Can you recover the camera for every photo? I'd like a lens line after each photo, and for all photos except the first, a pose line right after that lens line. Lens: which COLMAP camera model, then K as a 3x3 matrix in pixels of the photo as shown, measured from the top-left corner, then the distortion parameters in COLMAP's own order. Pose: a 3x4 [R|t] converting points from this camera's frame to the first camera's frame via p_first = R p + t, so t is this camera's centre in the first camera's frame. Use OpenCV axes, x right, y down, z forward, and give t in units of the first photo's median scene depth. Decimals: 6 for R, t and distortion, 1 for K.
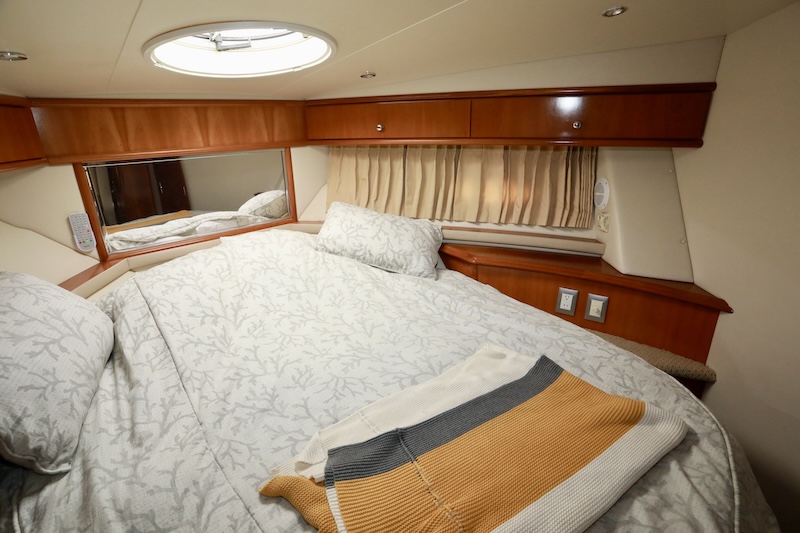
lens RADIAL K [[392.5, 0, 400.0], [0, 392.5, 266.5], [0, 0, 1]] dist [-0.059346, 0.031096]
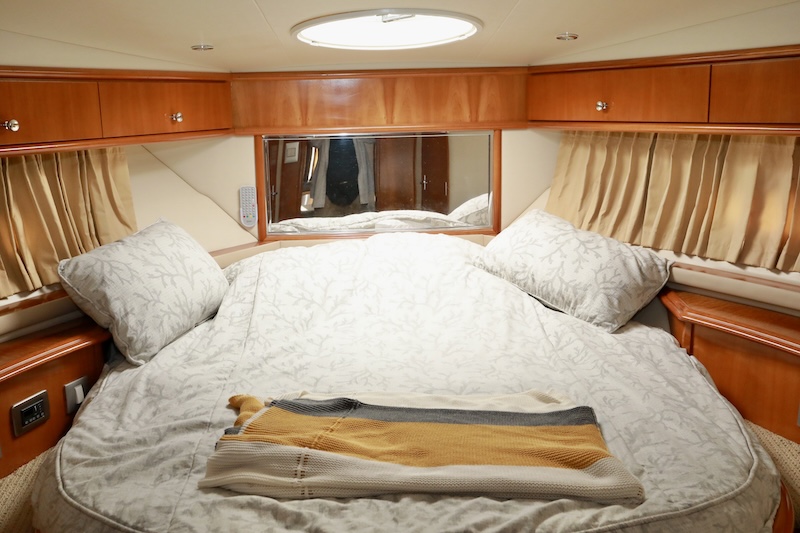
lens RADIAL K [[866.3, 0, 400.0], [0, 866.3, 266.5], [0, 0, 1]] dist [0.079688, 0.011073]
pose [[0.772102, 0.130072, -0.622045, 0.711514], [-0.218384, 0.973526, -0.067498, 0.103677], [0.596797, 0.187960, 0.780067, -0.373078]]
